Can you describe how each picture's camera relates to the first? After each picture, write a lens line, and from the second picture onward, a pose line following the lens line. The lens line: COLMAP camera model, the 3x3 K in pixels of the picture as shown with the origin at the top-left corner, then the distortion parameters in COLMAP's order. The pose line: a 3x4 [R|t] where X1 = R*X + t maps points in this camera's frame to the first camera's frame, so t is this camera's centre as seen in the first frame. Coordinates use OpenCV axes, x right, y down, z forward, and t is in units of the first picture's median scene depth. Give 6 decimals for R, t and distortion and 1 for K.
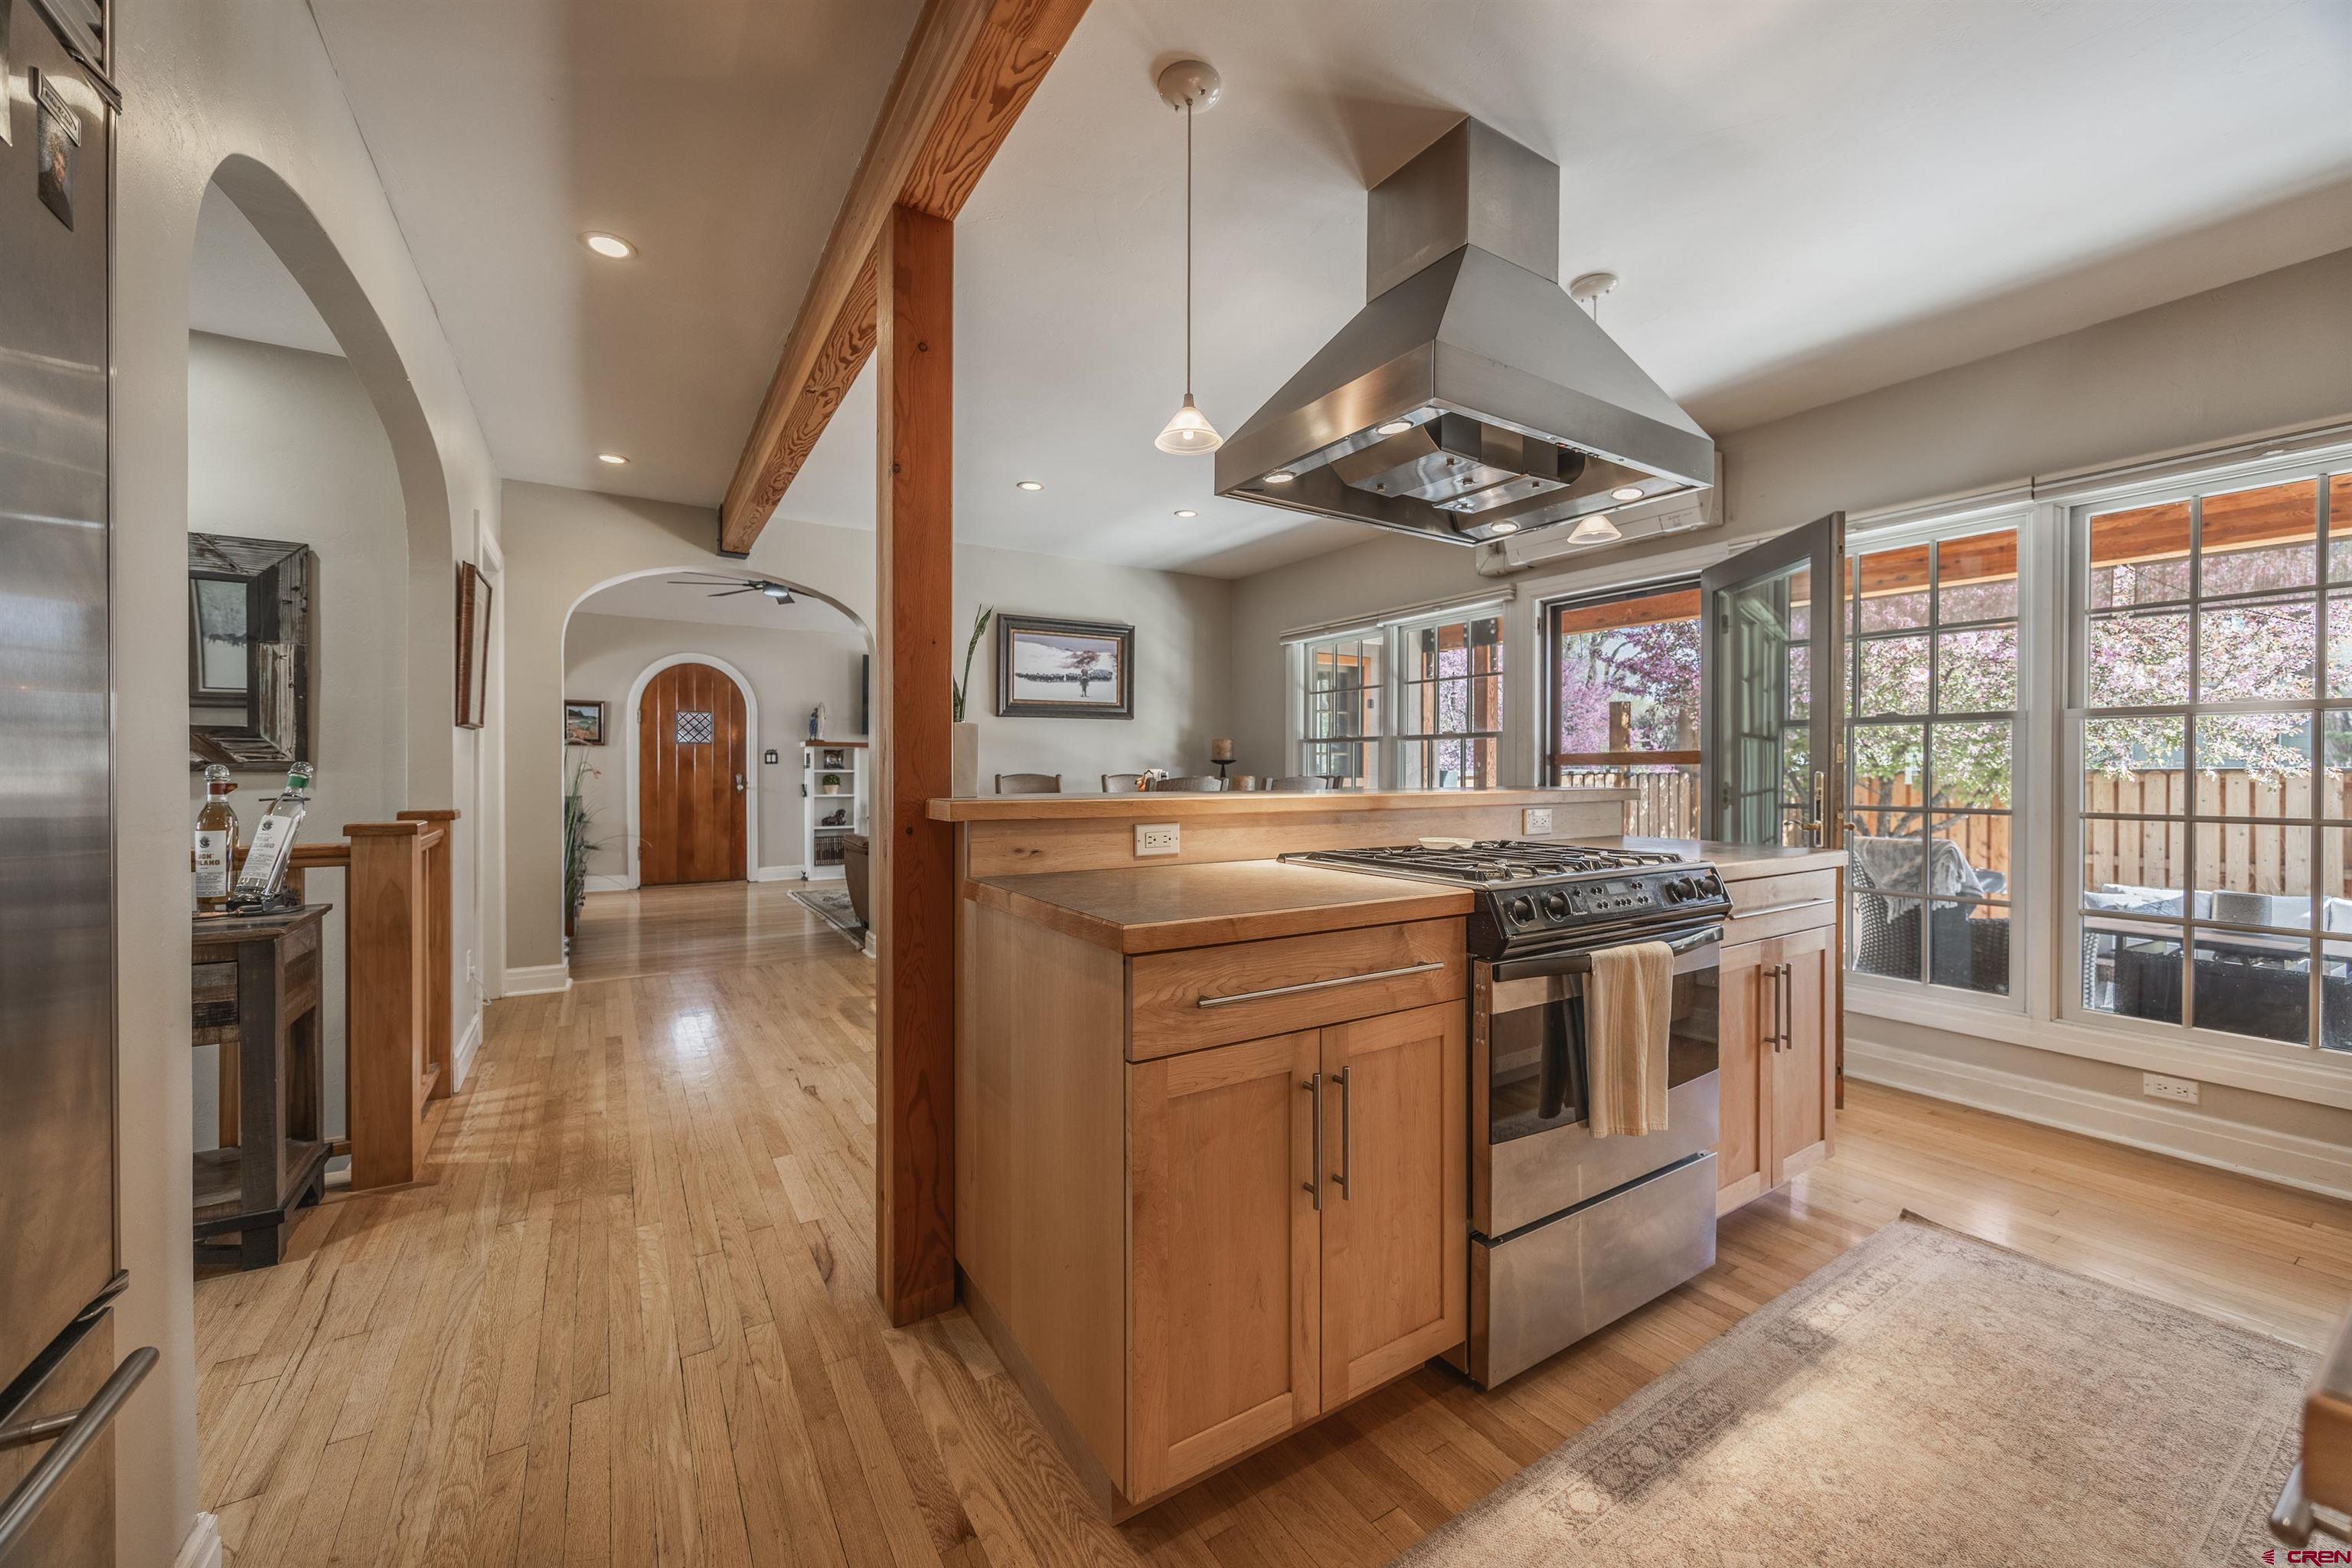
lens RADIAL K [[901.5, 0, 1174.4], [0, 901.5, 778.1], [0, 0, 1]] dist [0.000564, -0.000044]
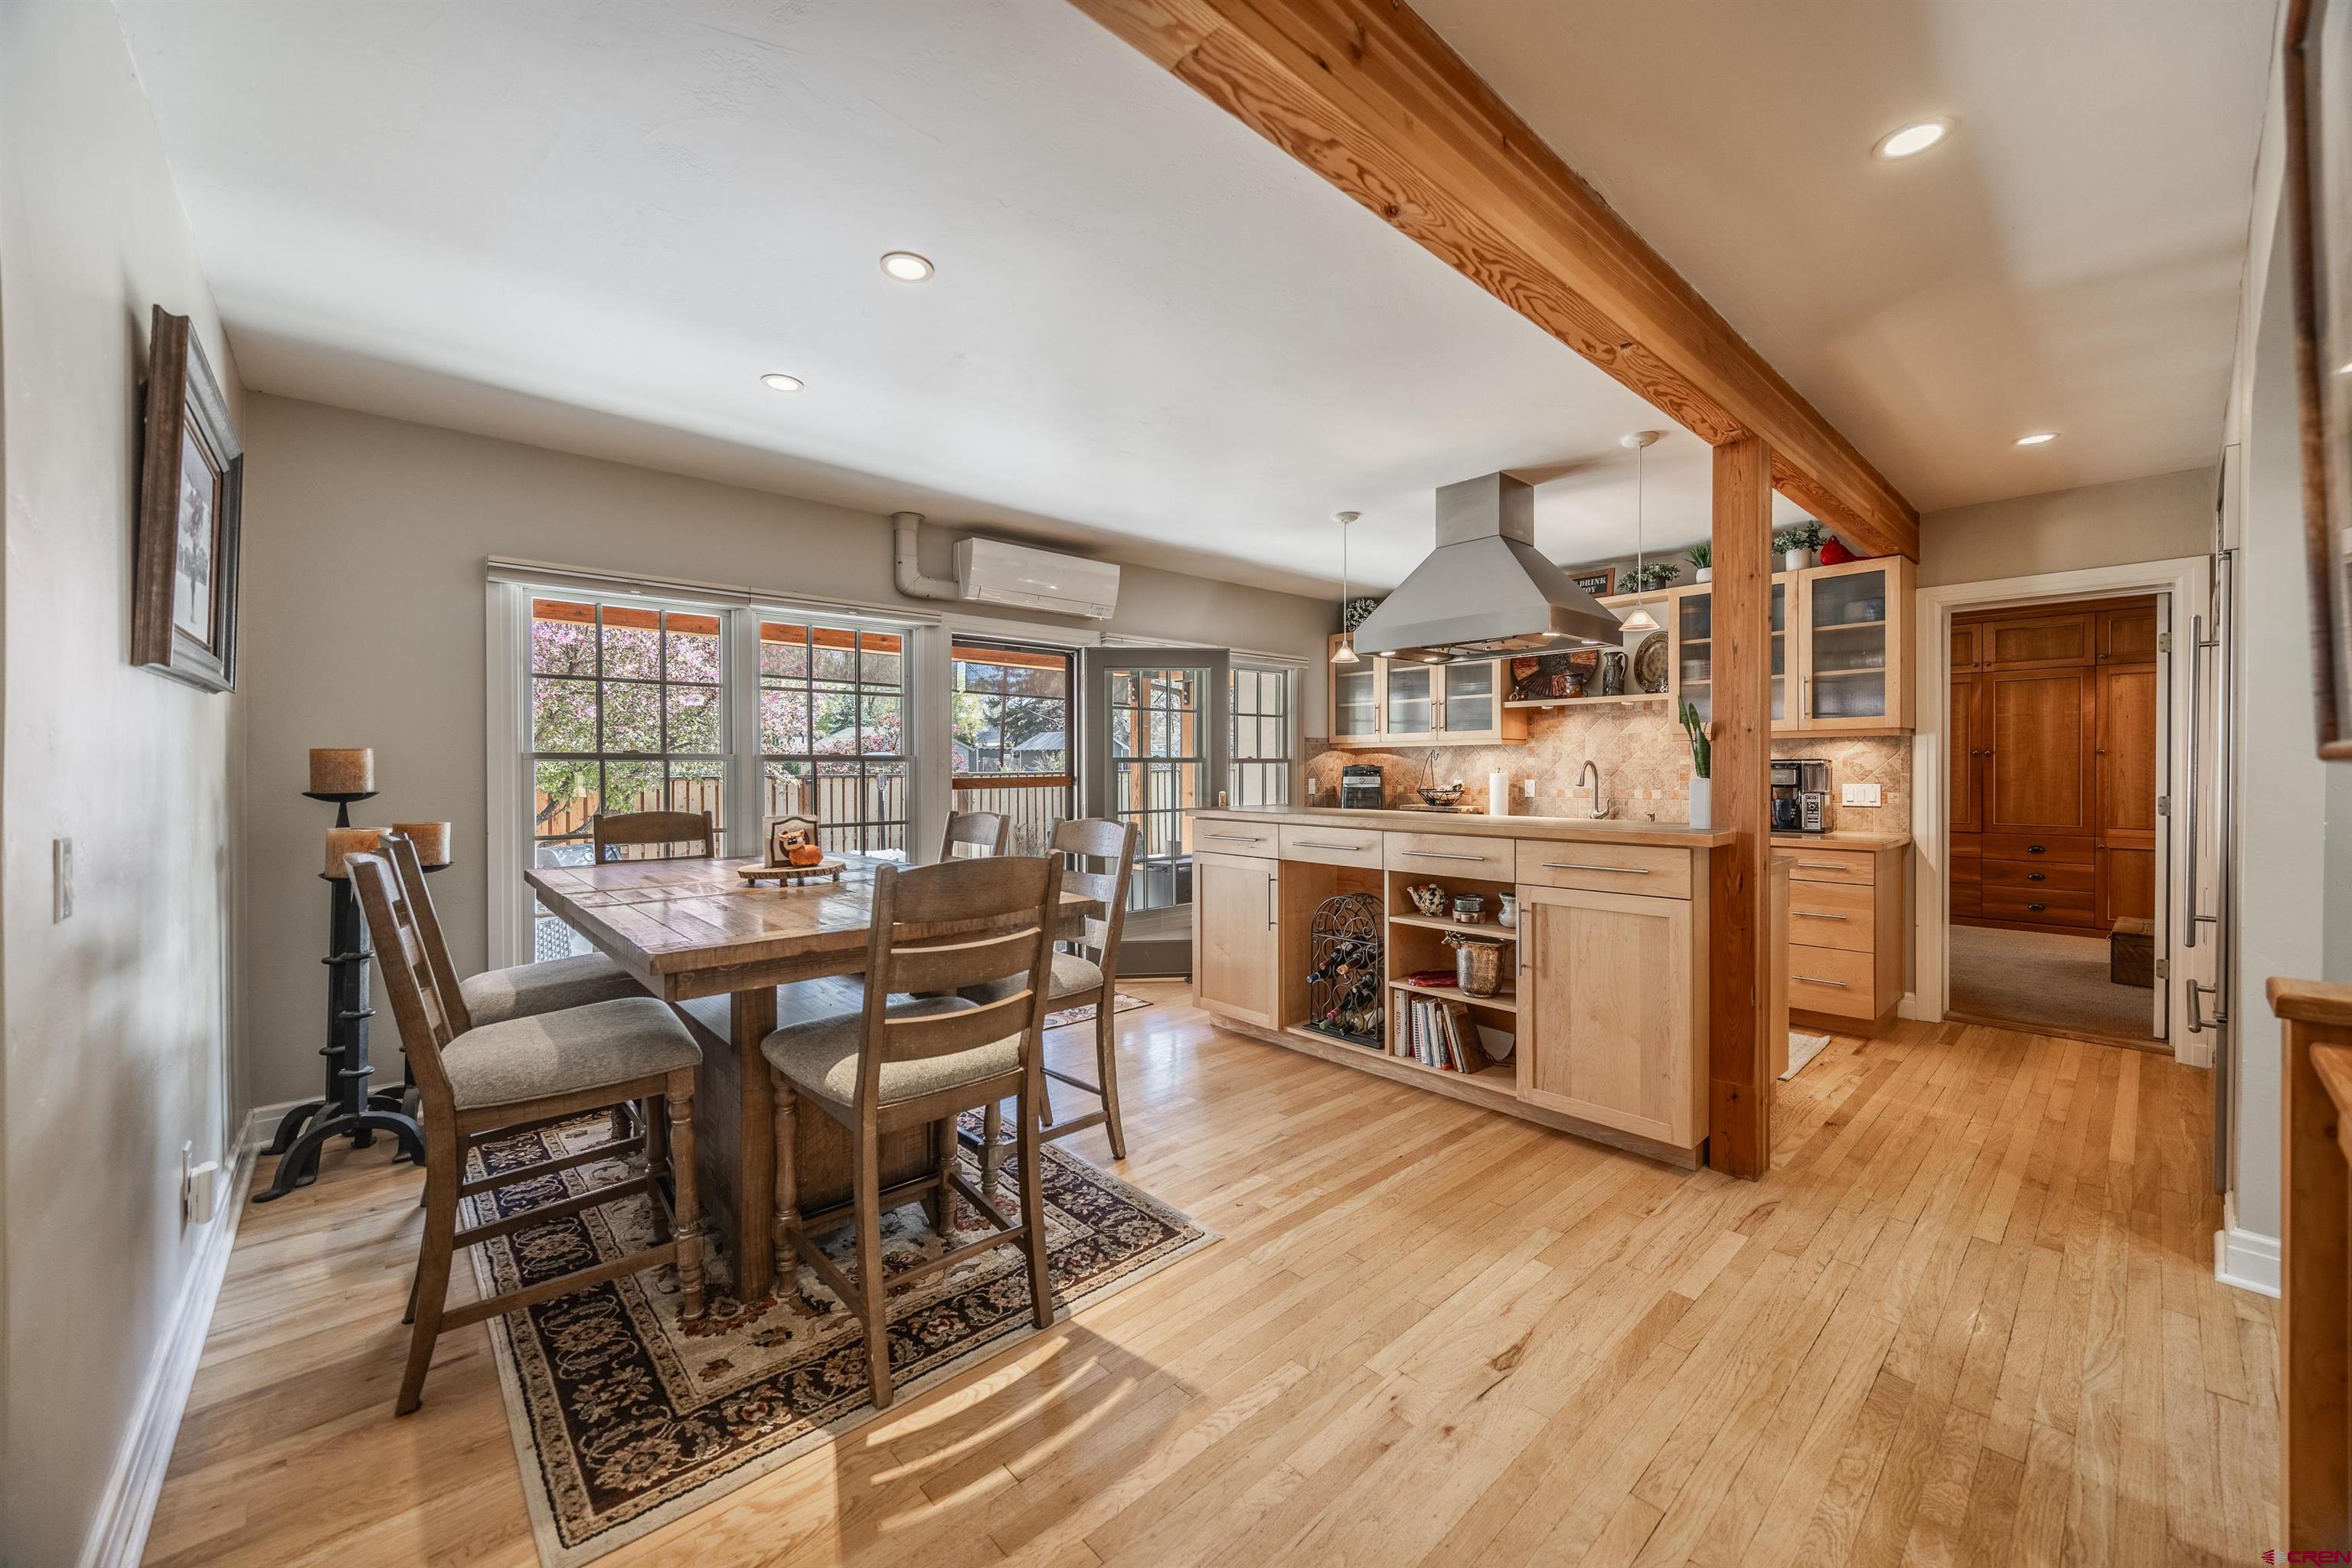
lens RADIAL K [[901.5, 0, 1174.4], [0, 901.5, 778.1], [0, 0, 1]] dist [0.000564, -0.000044]
pose [[-0.178794, -0.012017, 0.983813, -0.523875], [0.011088, 0.999837, 0.014227, -0.031769], [-0.983824, 0.013452, -0.178632, 0.724104]]
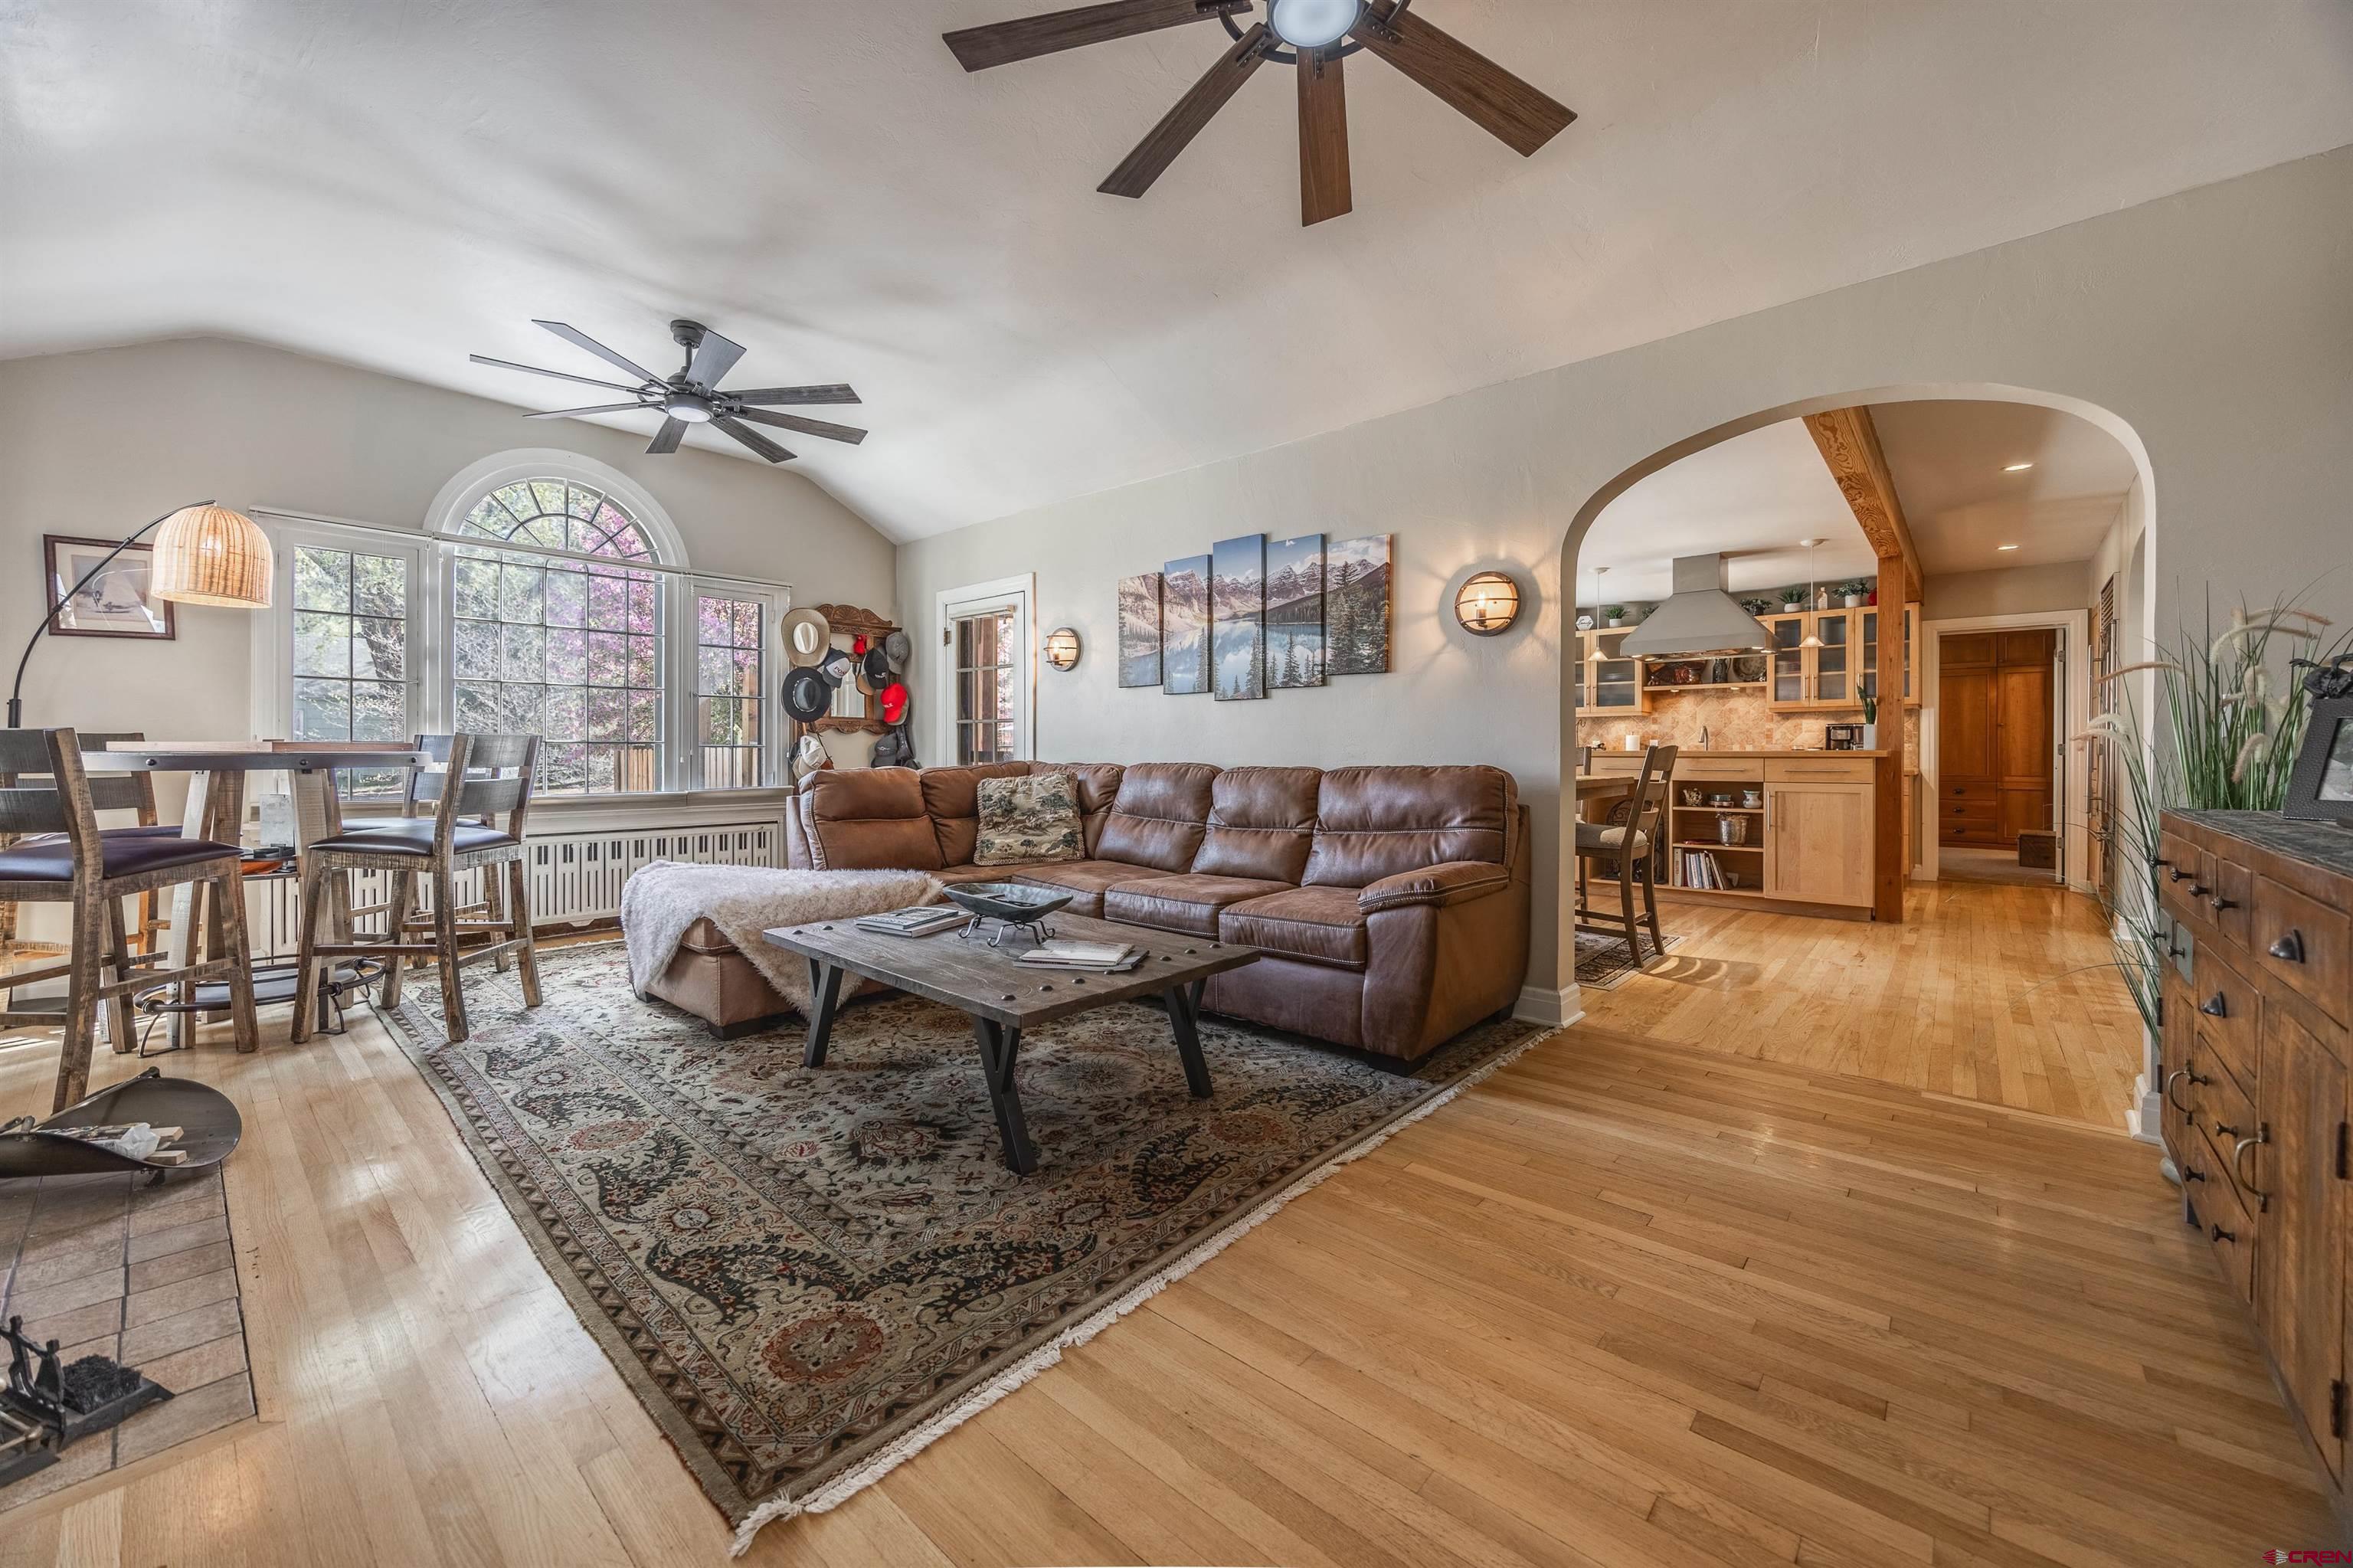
lens RADIAL K [[899.9, 0, 1167.9], [0, 899.9, 756.8], [0, 0, 1]] dist [0.000485, -0.000065]
pose [[-0.273212, -0.006259, 0.961934, -0.818857], [0.006092, 0.999948, 0.008237, 0.000738], [-0.961935, 0.008110, -0.273159, 1.347725]]
